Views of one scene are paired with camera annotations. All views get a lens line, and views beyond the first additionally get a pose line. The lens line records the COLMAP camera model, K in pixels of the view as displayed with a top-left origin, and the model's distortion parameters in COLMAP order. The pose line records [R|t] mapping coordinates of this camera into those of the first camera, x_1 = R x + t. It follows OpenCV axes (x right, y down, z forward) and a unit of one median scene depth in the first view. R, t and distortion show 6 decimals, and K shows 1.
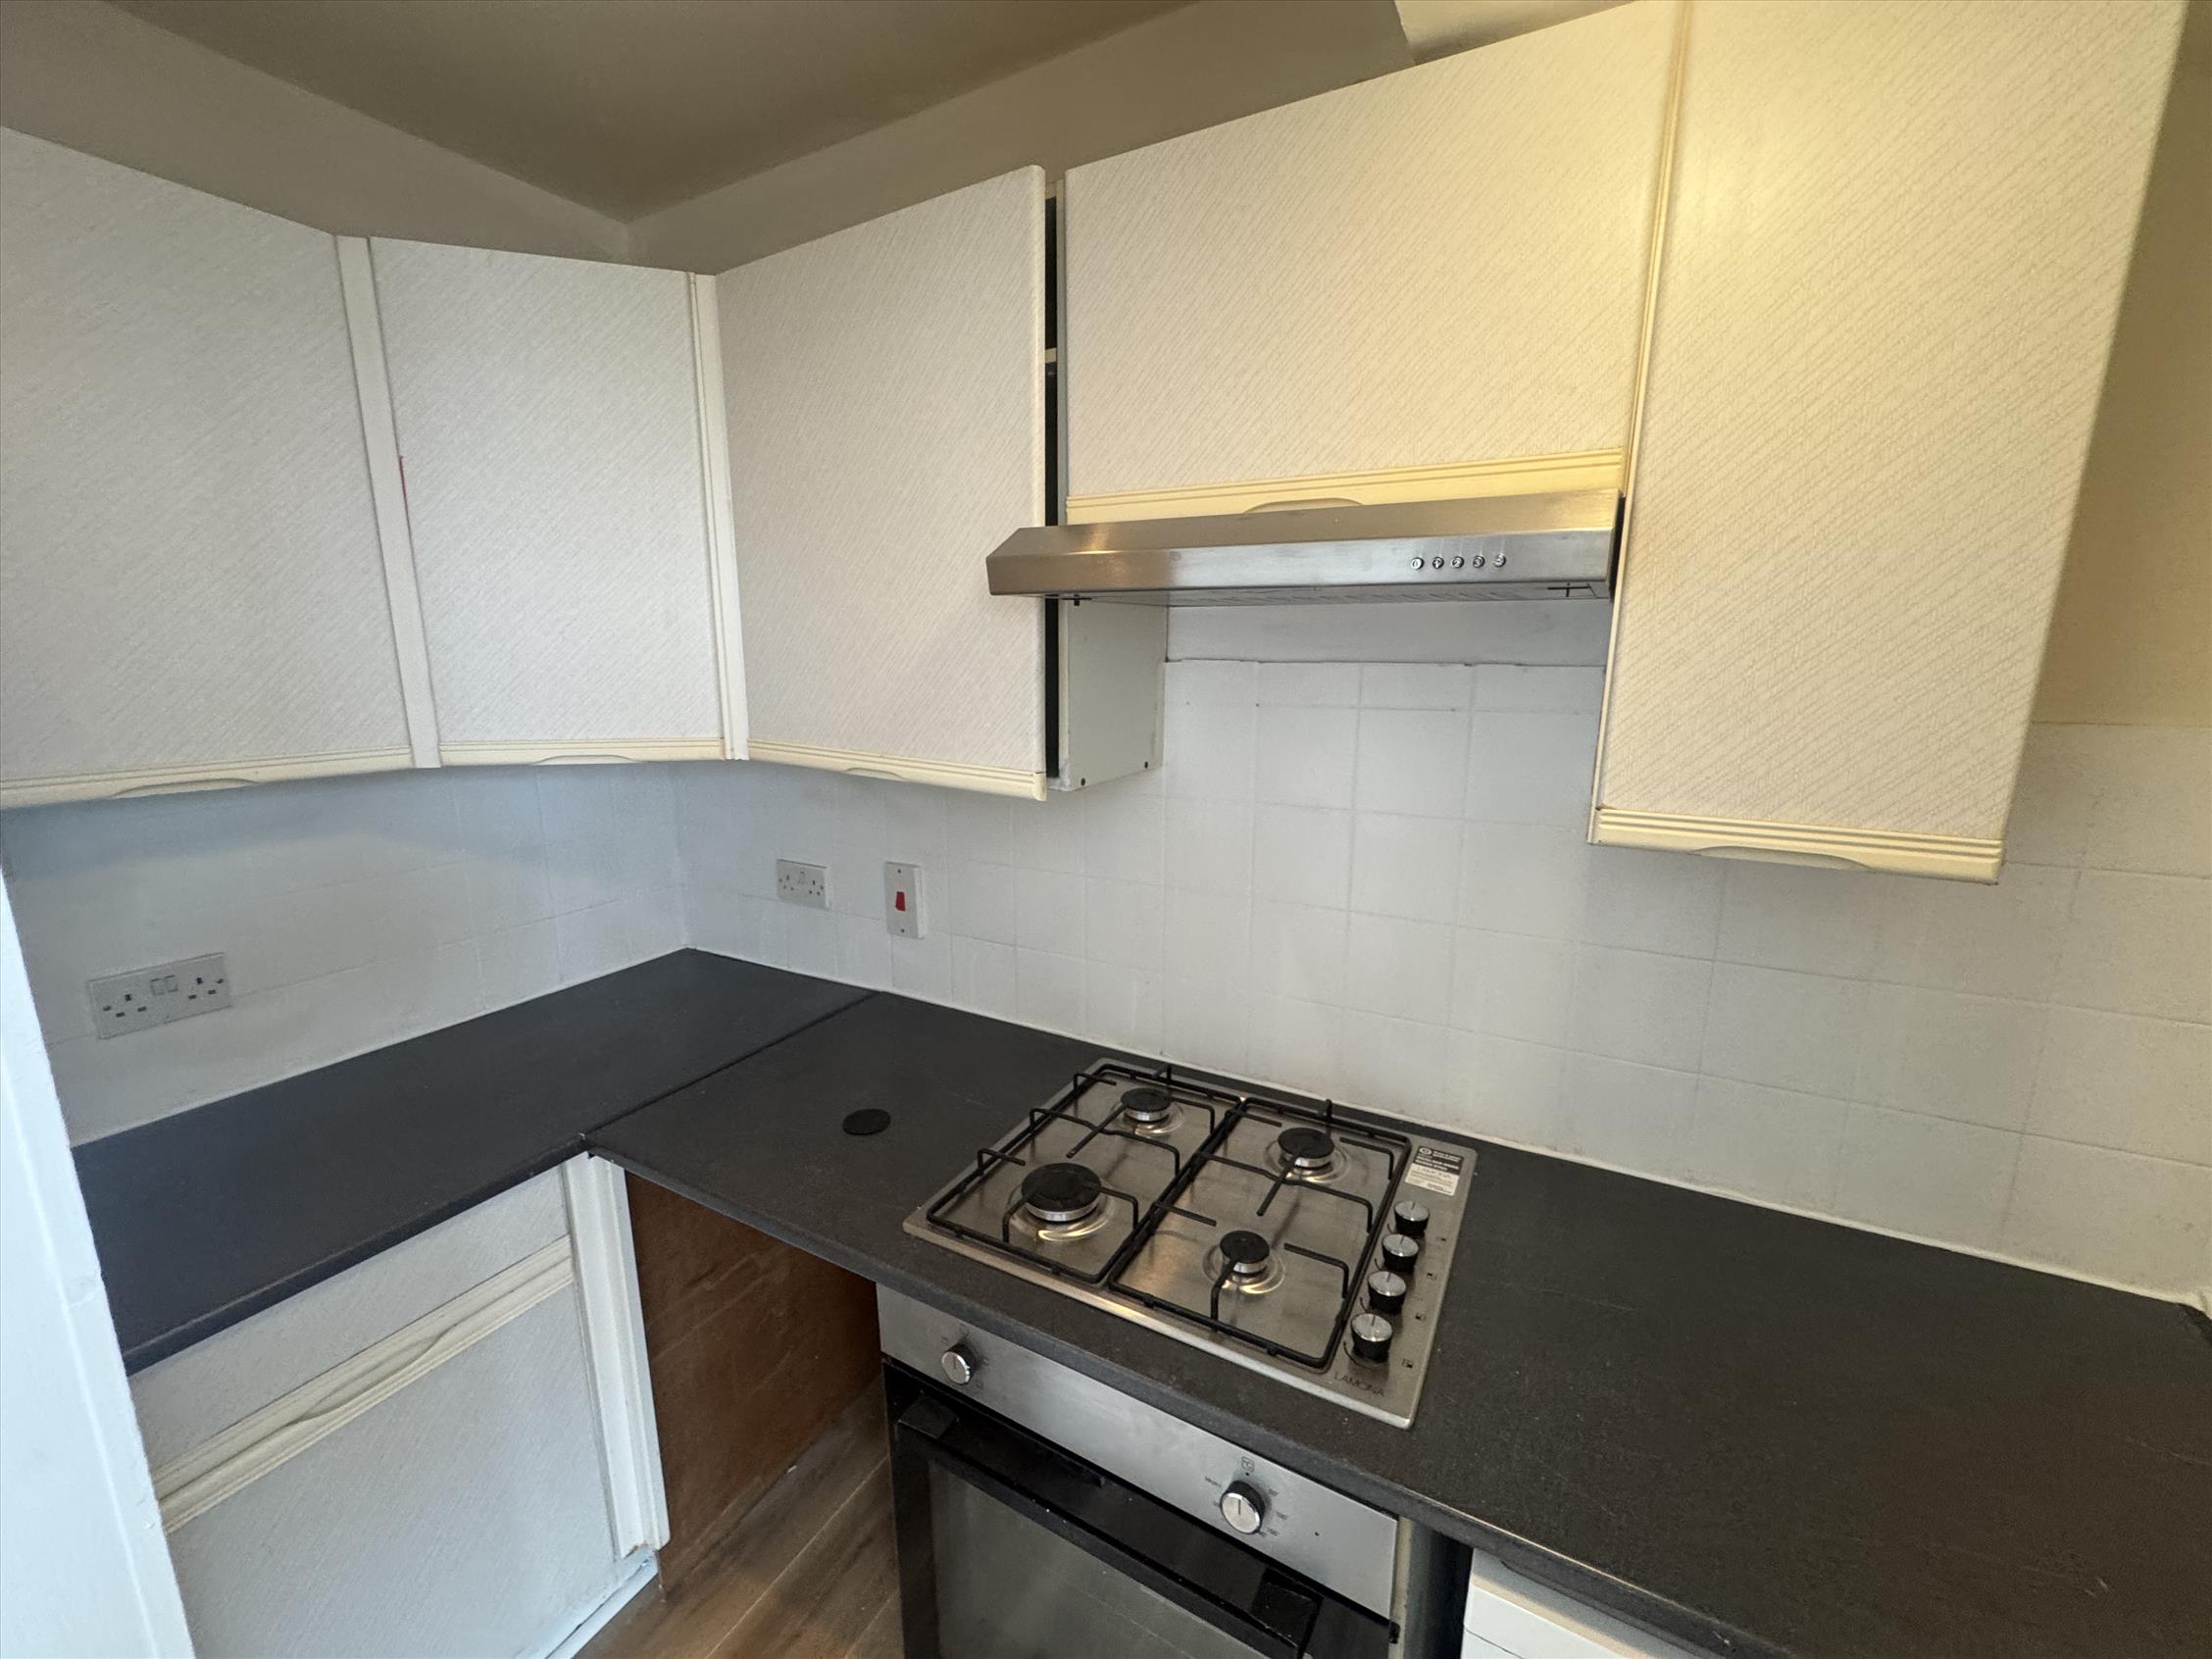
lens RADIAL K [[885.5, 0, 1104.8], [0, 885.5, 833.8], [0, 0, 1]] dist [-0.001134, -0.000142]
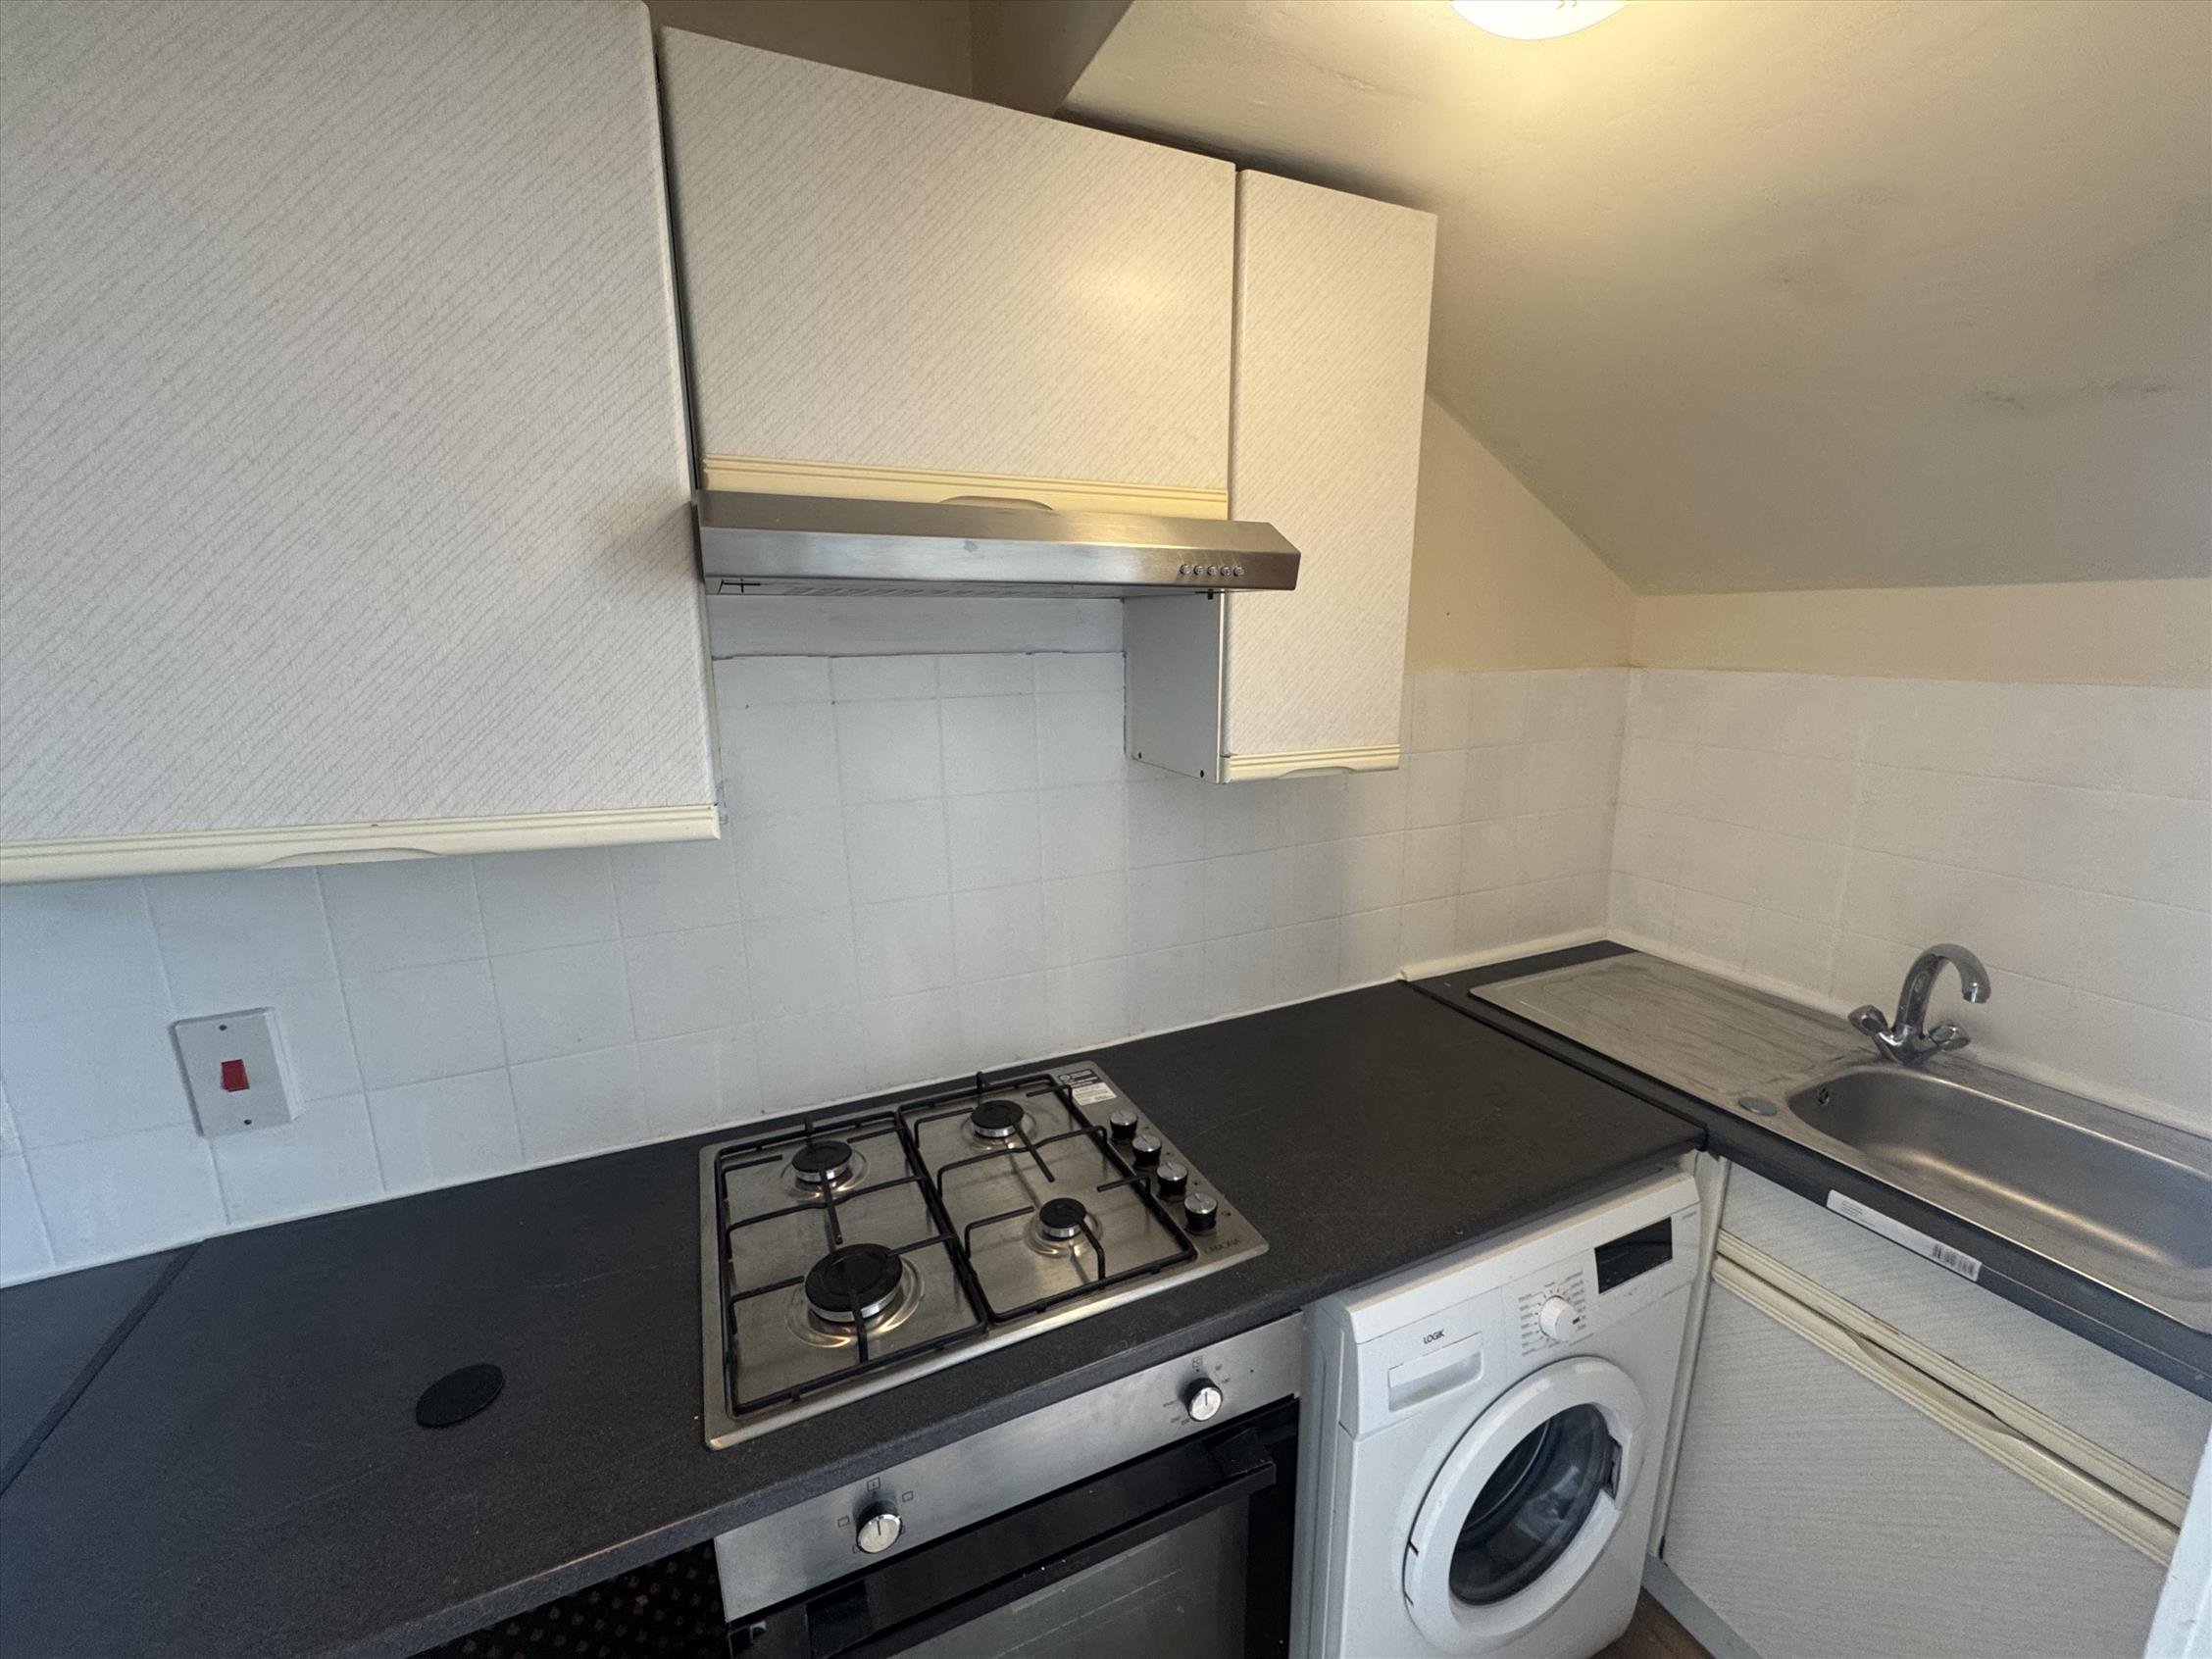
lens RADIAL K [[885.5, 0, 1094.6], [0, 885.5, 835.3], [0, 0, 1]] dist [-0.001134, -0.000142]
pose [[0.595644, -0.184252, 0.781831, -0.523863], [0.176015, 0.979620, 0.096765, -0.062613], [-0.783726, 0.079977, 0.615936, 0.271338]]
